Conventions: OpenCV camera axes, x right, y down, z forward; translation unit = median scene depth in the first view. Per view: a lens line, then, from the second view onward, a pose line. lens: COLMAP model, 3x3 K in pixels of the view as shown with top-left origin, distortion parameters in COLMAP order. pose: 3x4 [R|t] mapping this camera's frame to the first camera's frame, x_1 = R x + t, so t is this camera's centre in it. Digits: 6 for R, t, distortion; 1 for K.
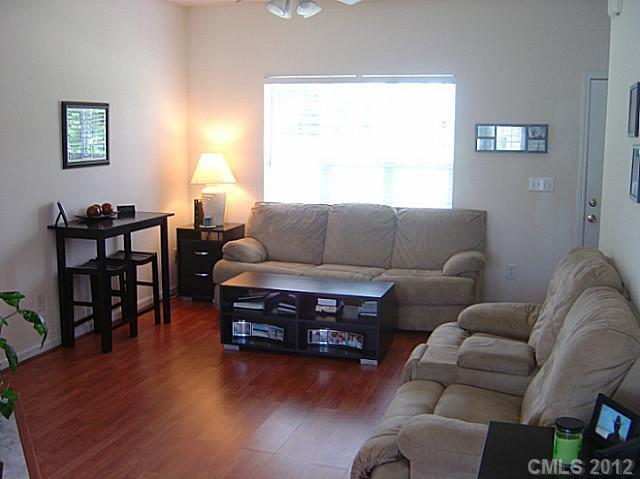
lens RADIAL K [[736.5, 0, 320.0], [0, 736.5, 239.5], [0, 0, 1]] dist [-0.117302, -0.002082]
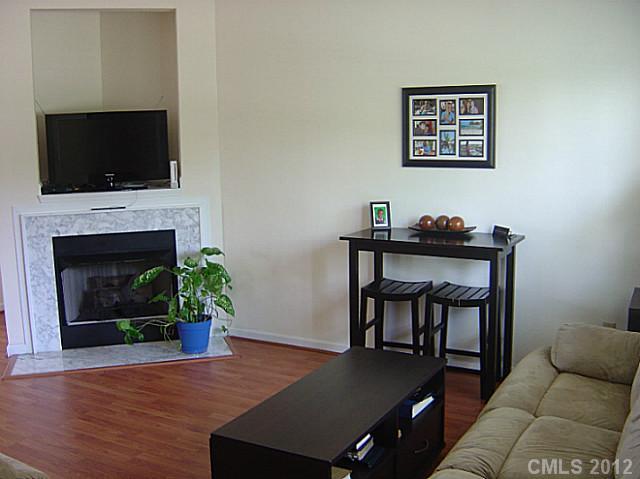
lens RADIAL K [[736.5, 0, 320.0], [0, 736.5, 239.5], [0, 0, 1]] dist [-0.117302, -0.002082]
pose [[-0.207333, 0.122712, -0.970544, 0.506485], [-0.154074, 0.975624, 0.156268, -0.129818], [0.966061, 0.181935, -0.183372, 1.047893]]
